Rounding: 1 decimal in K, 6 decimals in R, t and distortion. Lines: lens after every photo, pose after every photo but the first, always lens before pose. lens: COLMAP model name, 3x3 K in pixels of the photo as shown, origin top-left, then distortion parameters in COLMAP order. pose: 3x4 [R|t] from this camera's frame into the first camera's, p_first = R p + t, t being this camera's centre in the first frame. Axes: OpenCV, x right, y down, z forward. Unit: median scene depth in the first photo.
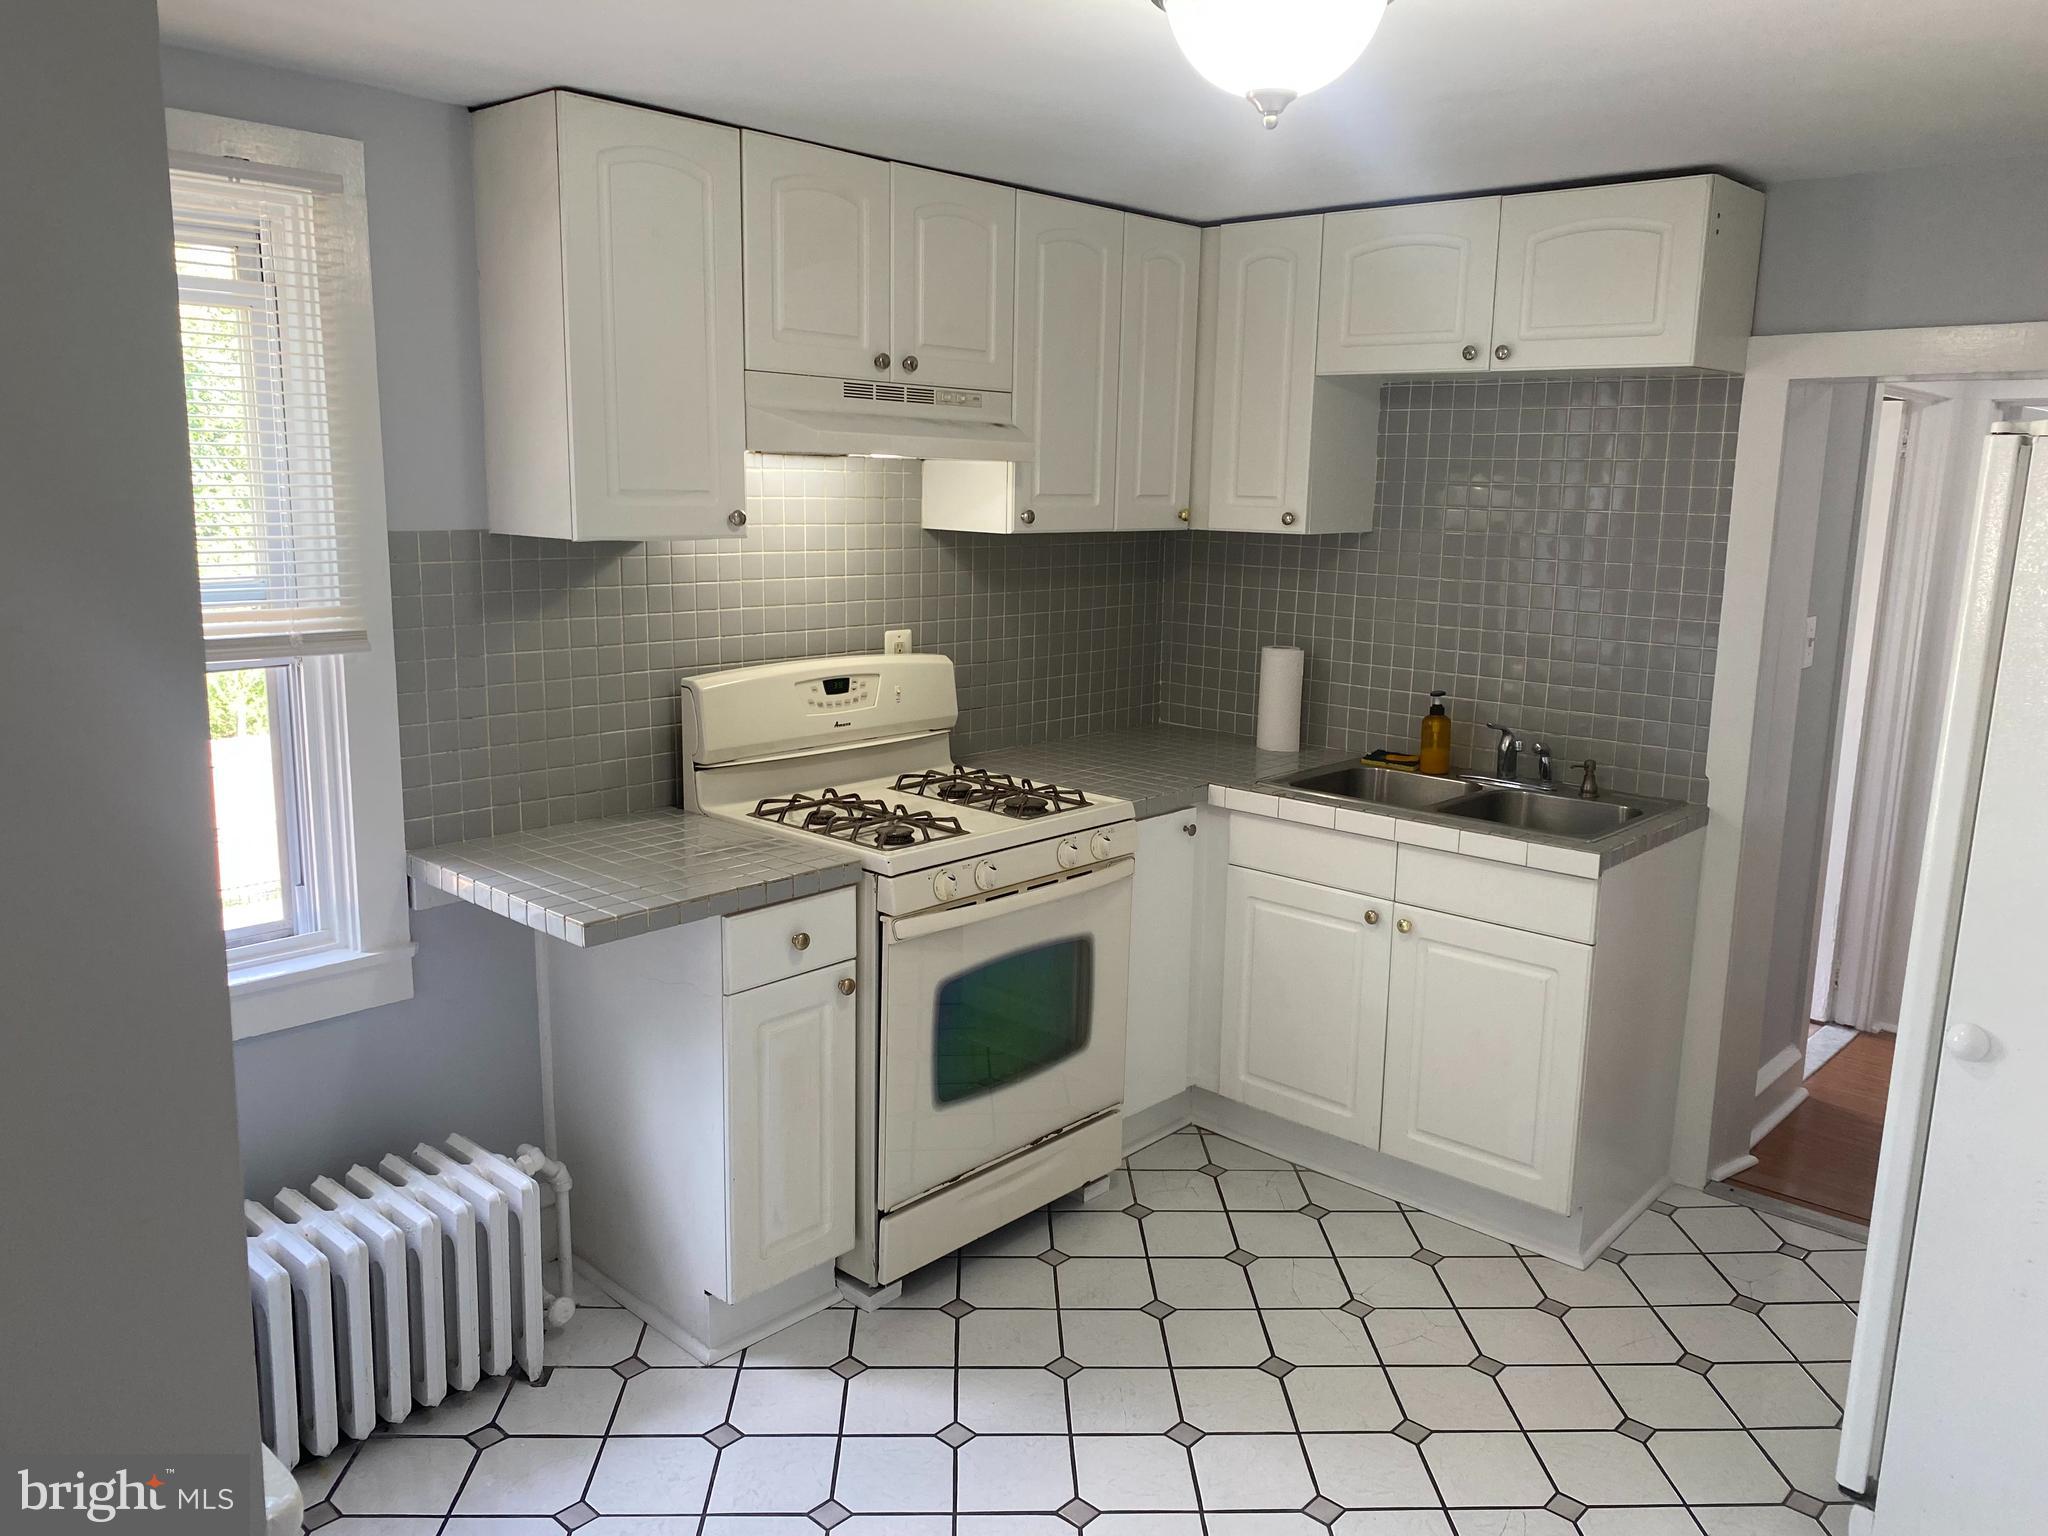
lens RADIAL K [[1586.8, 0, 1018.3], [0, 1586.8, 786.6], [0, 0, 1]] dist [0.082976, 0.001939]
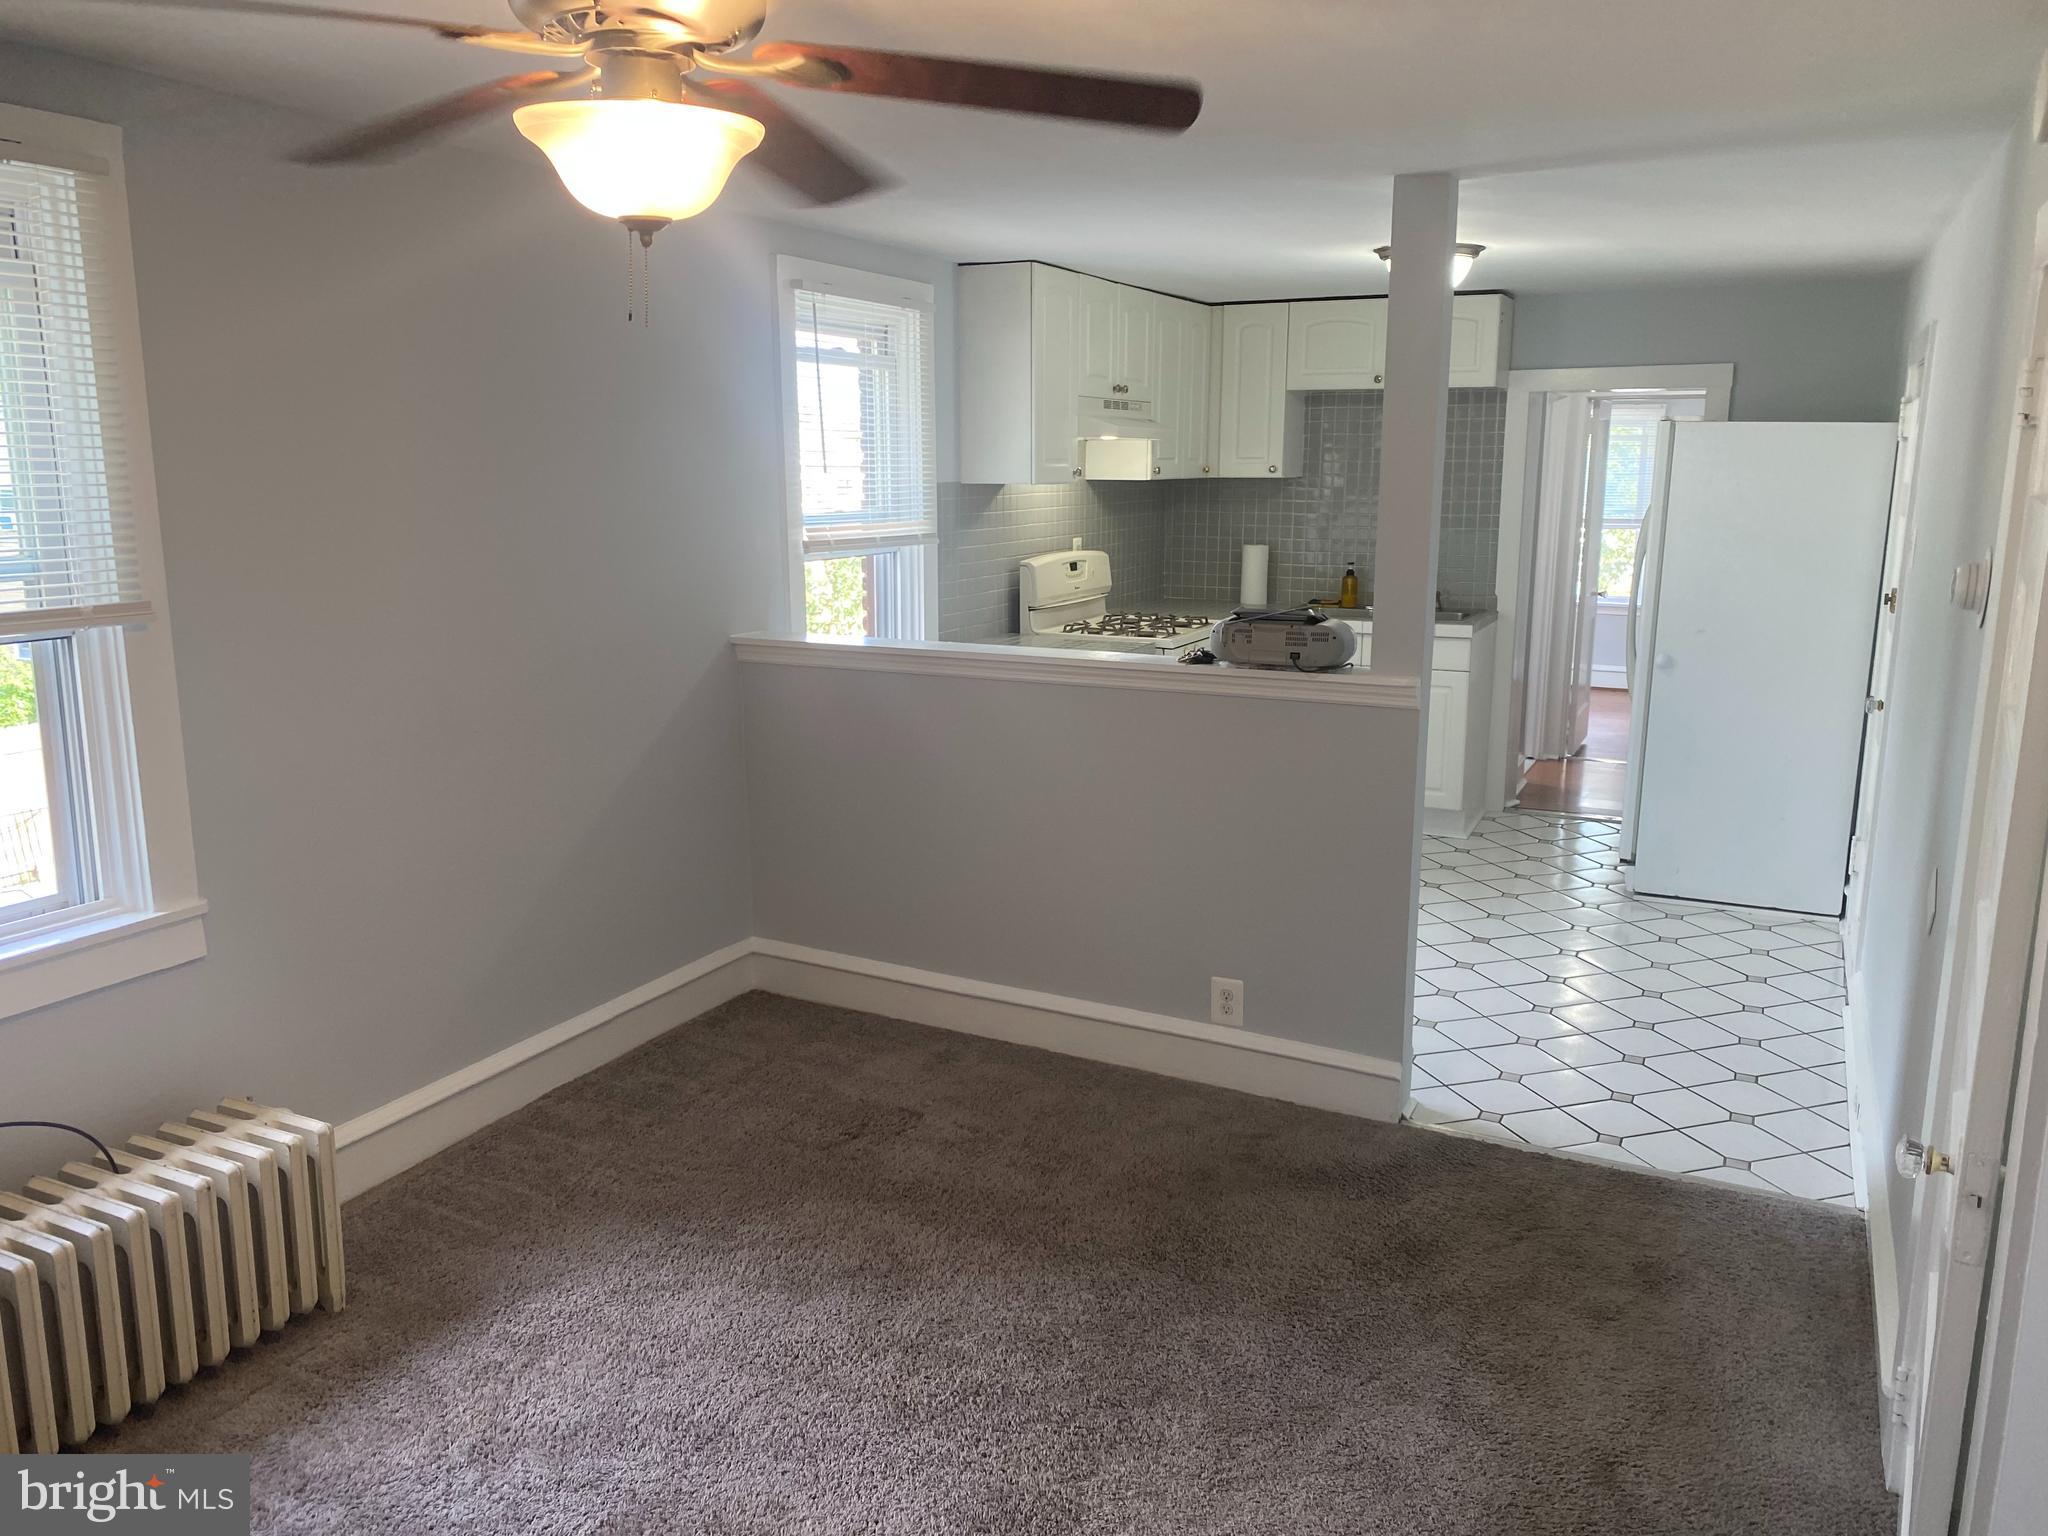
lens RADIAL K [[1589.0, 0, 1006.3], [0, 1589.0, 767.9], [0, 0, 1]] dist [0.165137, -0.000414]
pose [[0.960543, -0.068387, 0.269592, -0.635940], [0.067623, 0.997637, 0.012133, 0.127366], [-0.269784, 0.006576, 0.962898, -0.671081]]
